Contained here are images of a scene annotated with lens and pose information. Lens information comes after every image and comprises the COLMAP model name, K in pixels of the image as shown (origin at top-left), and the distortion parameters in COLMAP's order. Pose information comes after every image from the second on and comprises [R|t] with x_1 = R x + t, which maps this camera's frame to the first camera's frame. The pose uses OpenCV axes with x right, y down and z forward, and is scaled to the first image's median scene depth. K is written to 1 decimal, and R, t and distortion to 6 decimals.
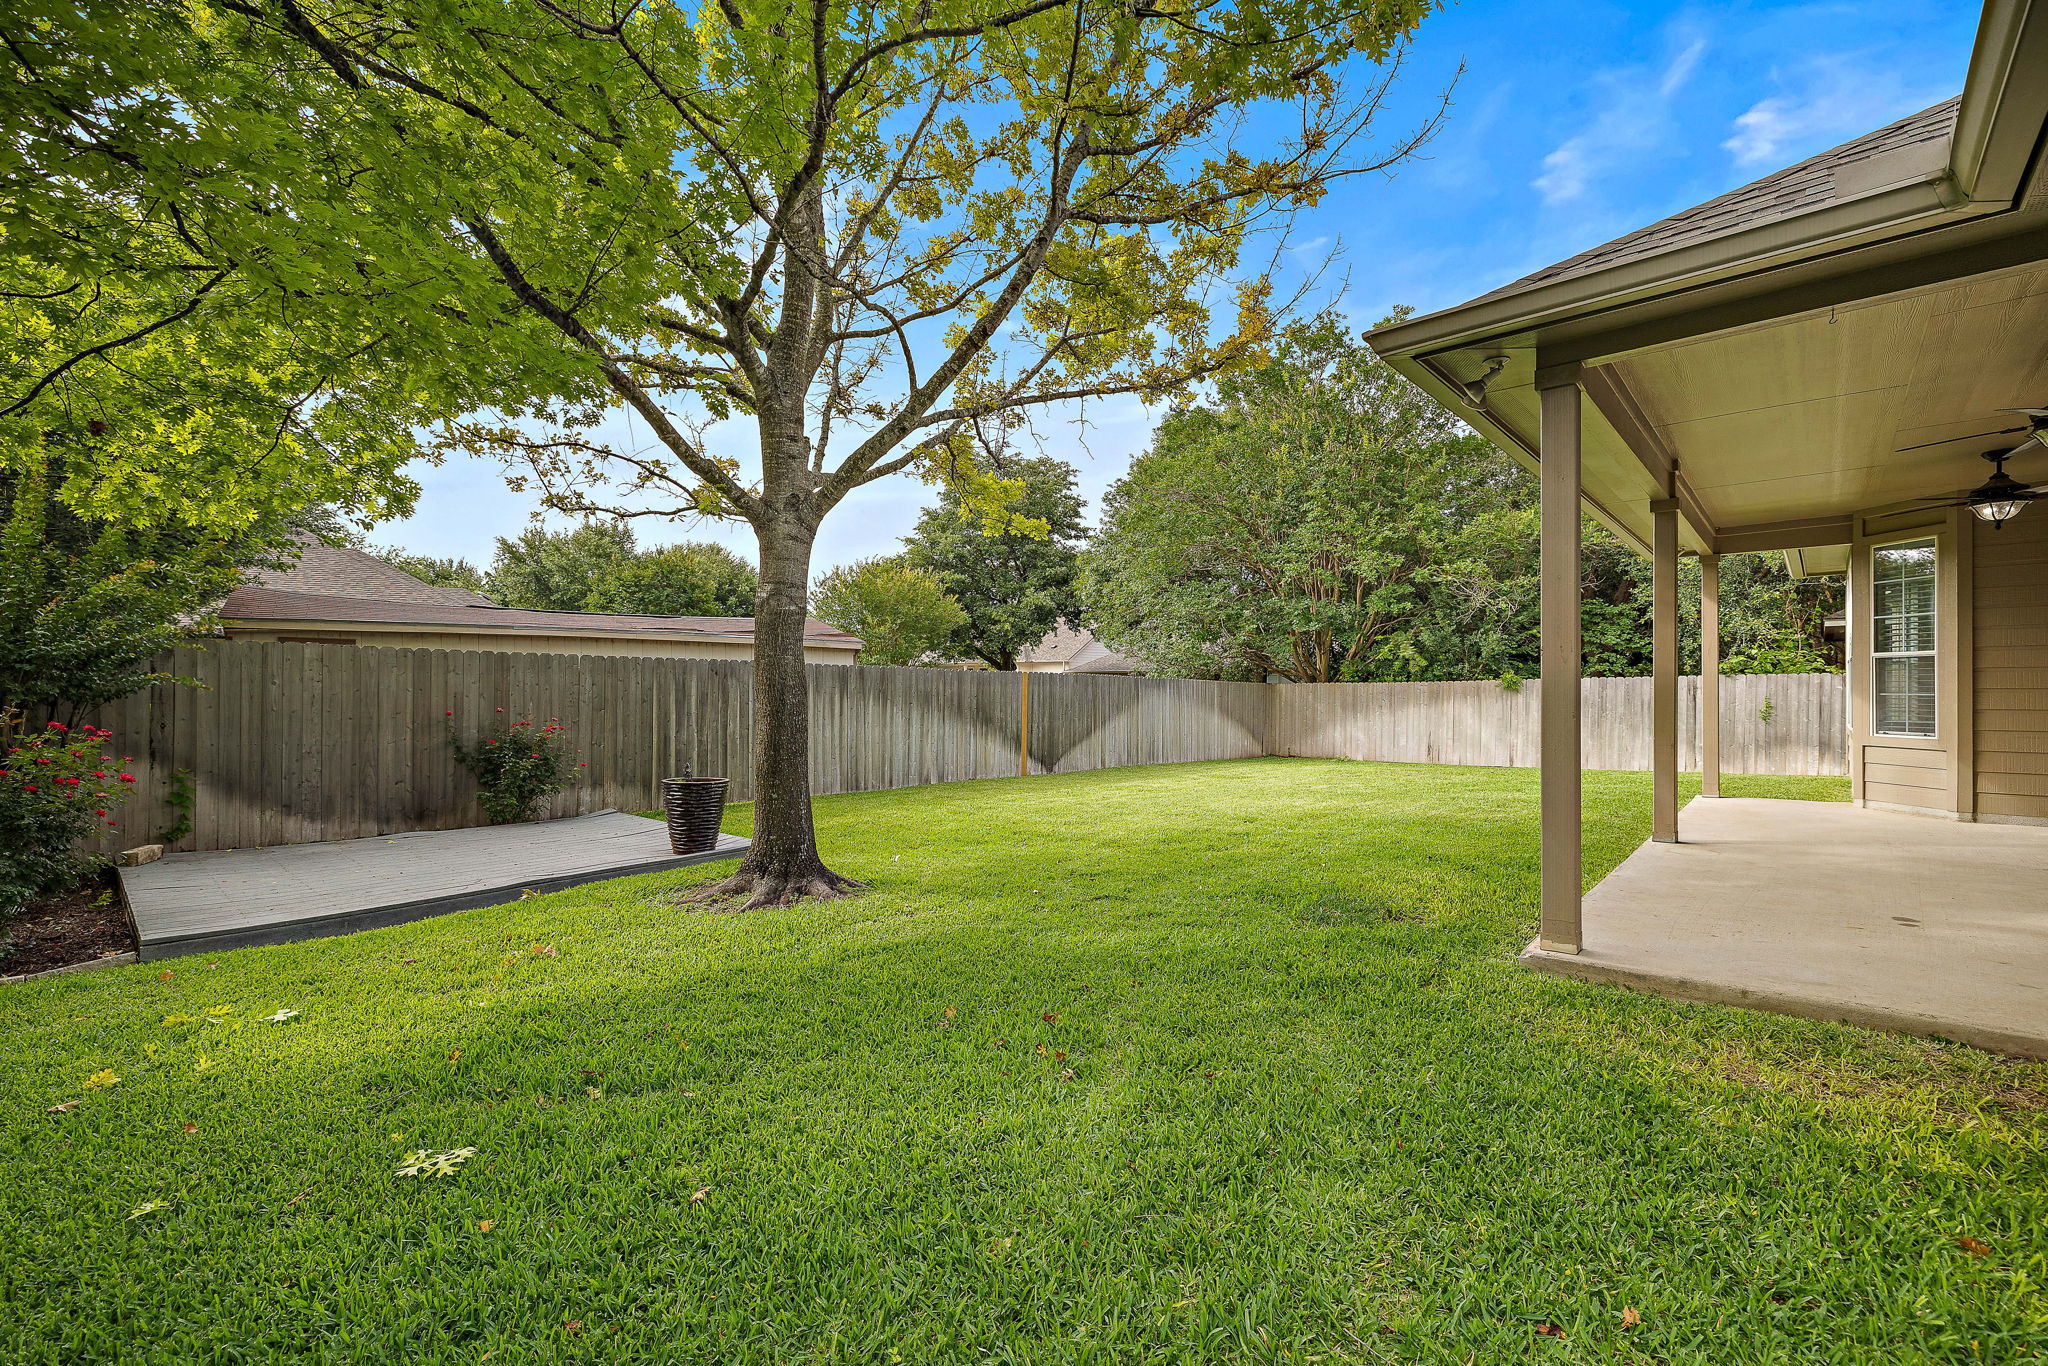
lens RADIAL K [[874.1, 0, 1023.6], [0, 874.1, 692.9], [0, 0, 1]] dist [-0.000806, -0.000088]
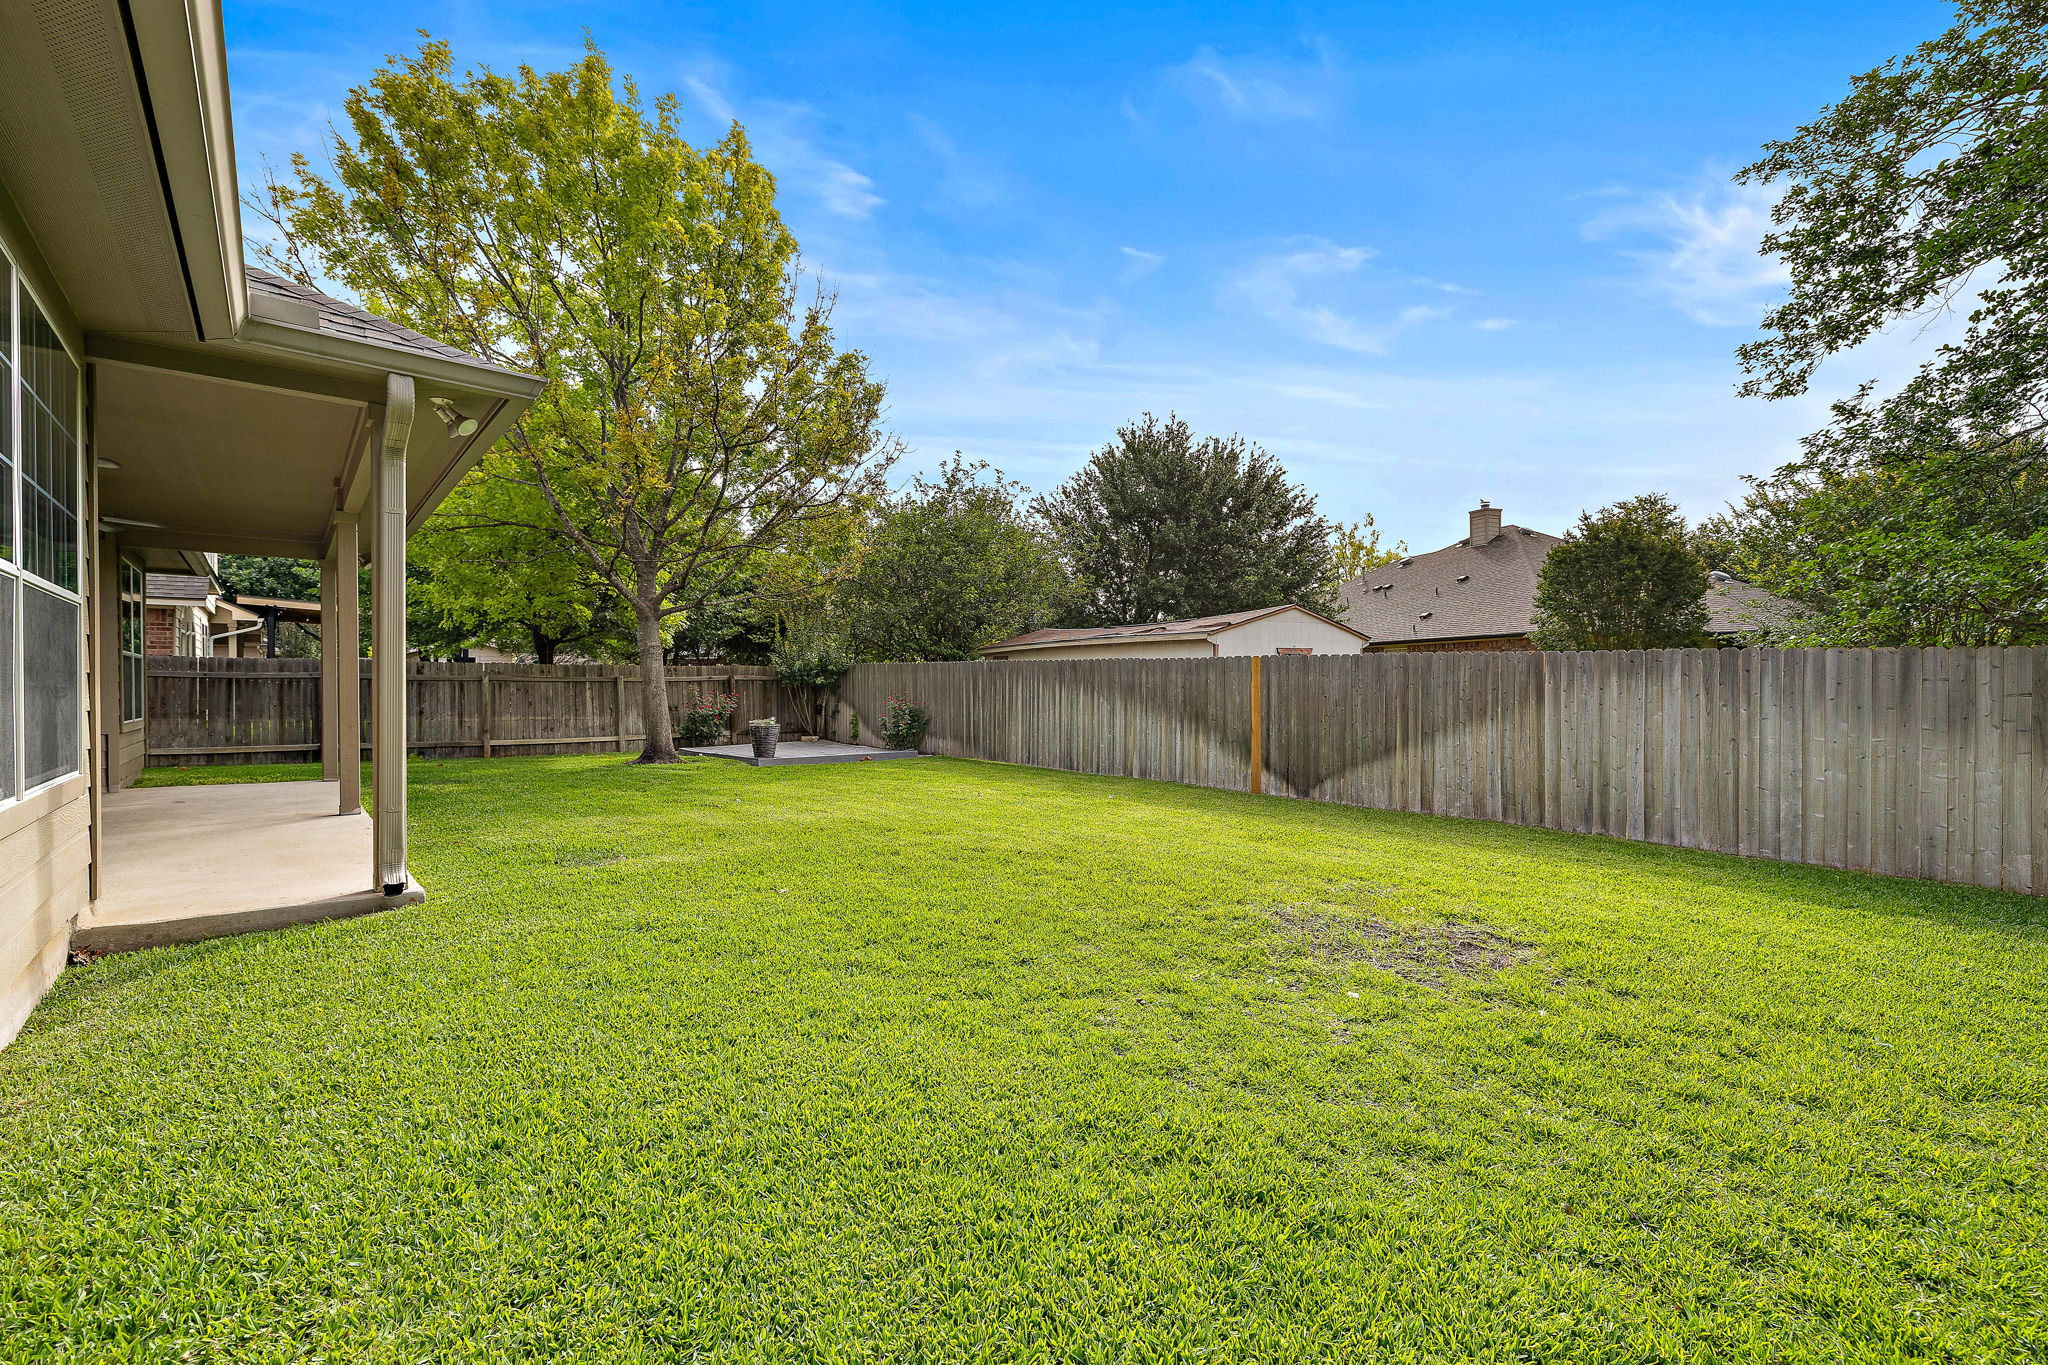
lens RADIAL K [[874.1, 0, 1036.3], [0, 874.1, 687.4], [0, 0, 1]] dist [-0.000806, -0.000088]
pose [[-0.114593, 0.004651, -0.993402, 0.751354], [0.000682, 0.999989, 0.004604, -0.000581], [0.993412, -0.000150, -0.114595, 0.867011]]
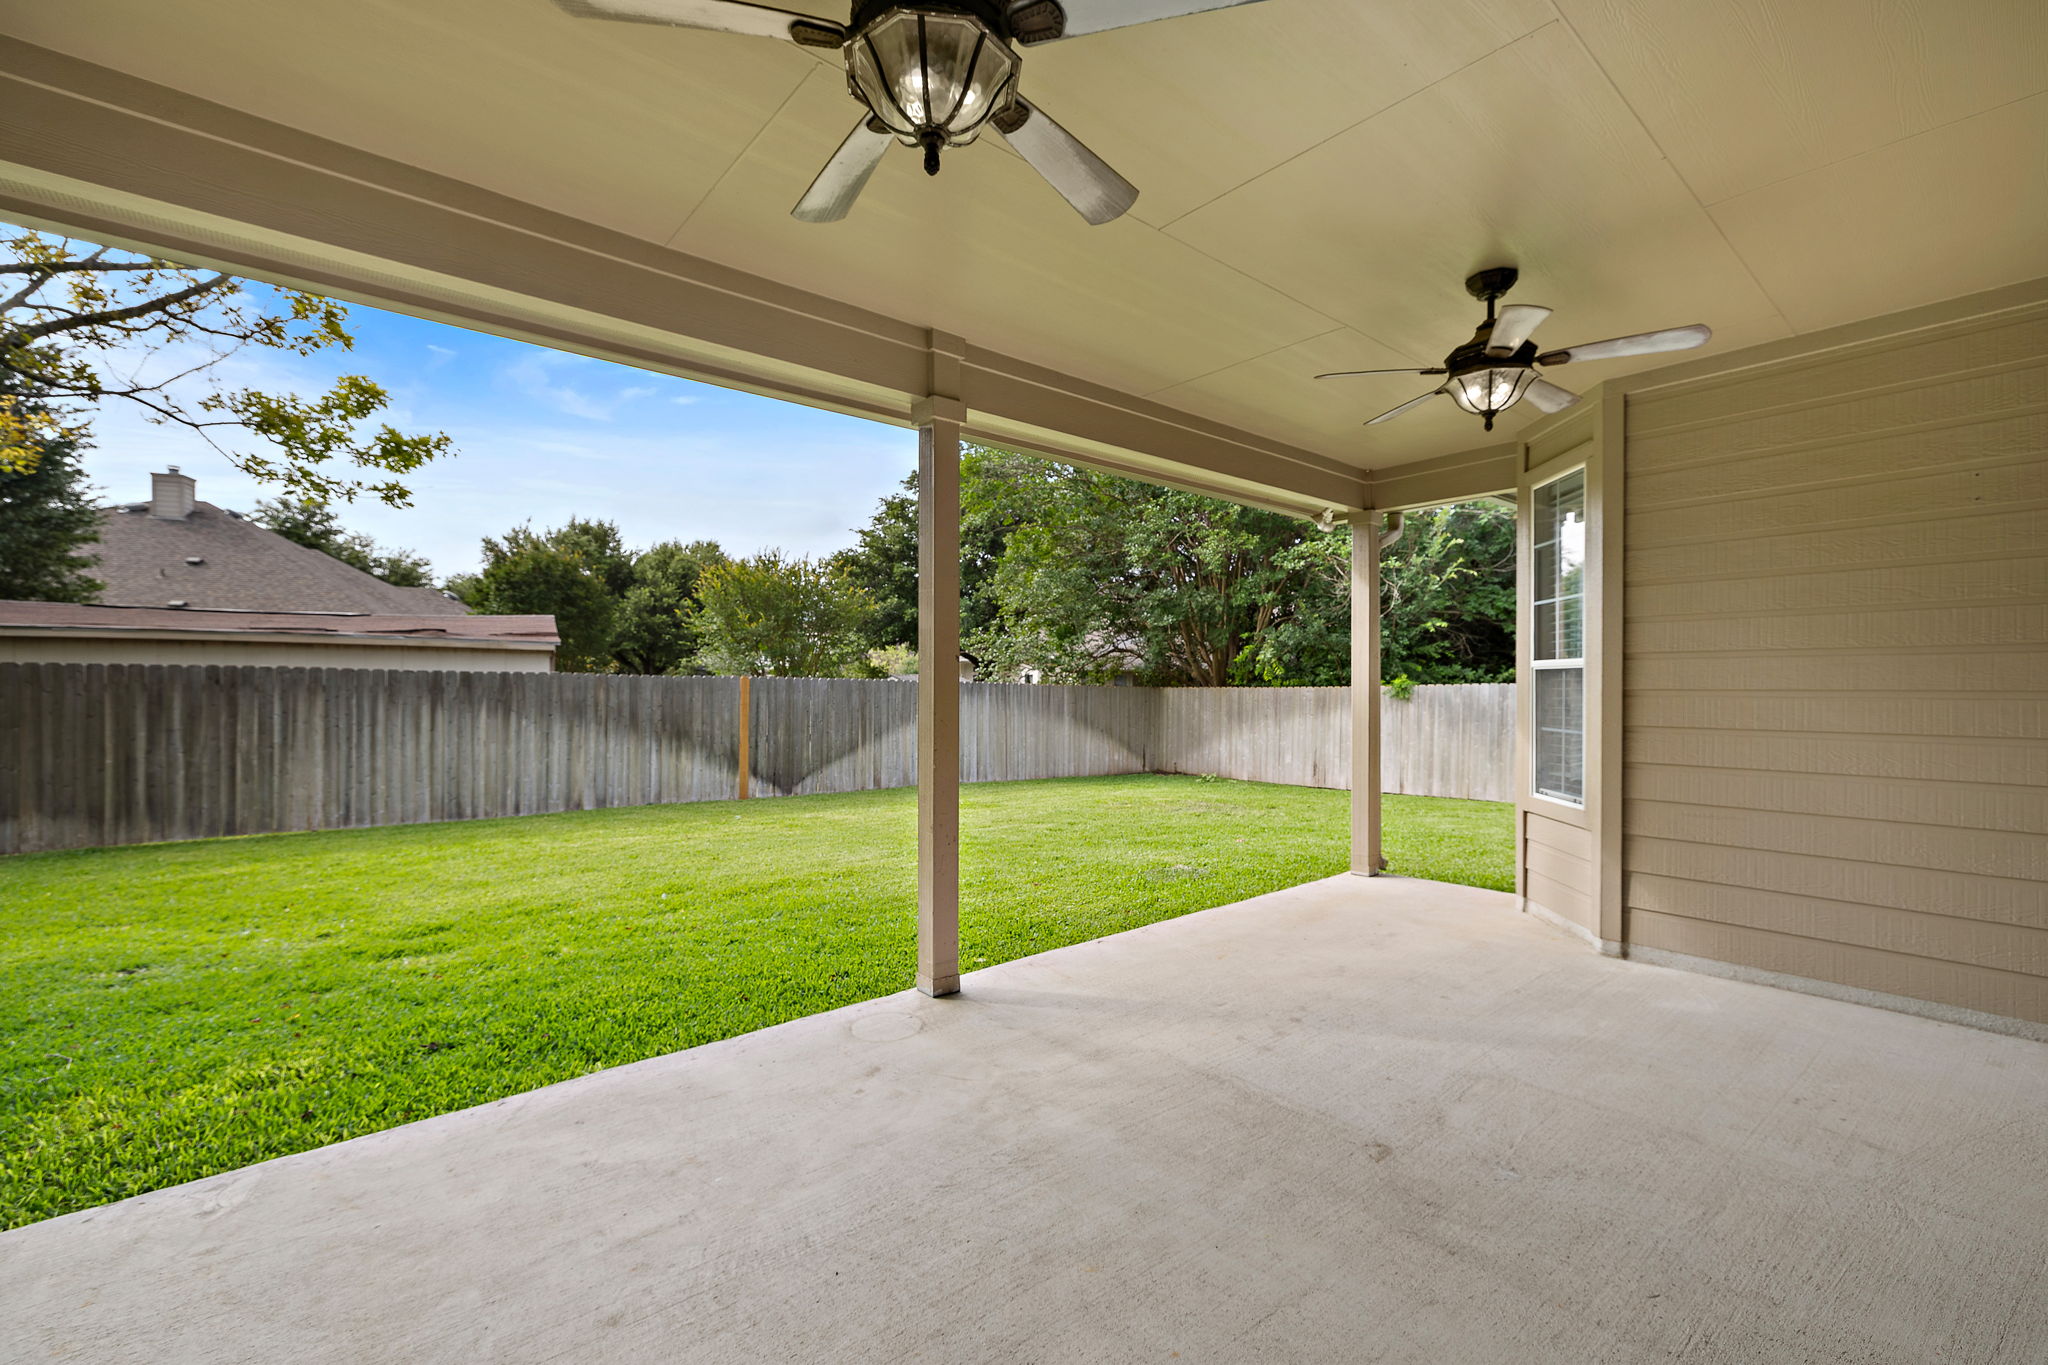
lens RADIAL K [[874.1, 0, 1029.4], [0, 874.1, 681.3], [0, 0, 1]] dist [-0.000806, -0.000088]
pose [[0.992335, 0.002882, -0.123540, 0.369469], [-0.003835, 0.999965, -0.007473, -0.013844], [0.123514, 0.007890, 0.992311, 0.181140]]
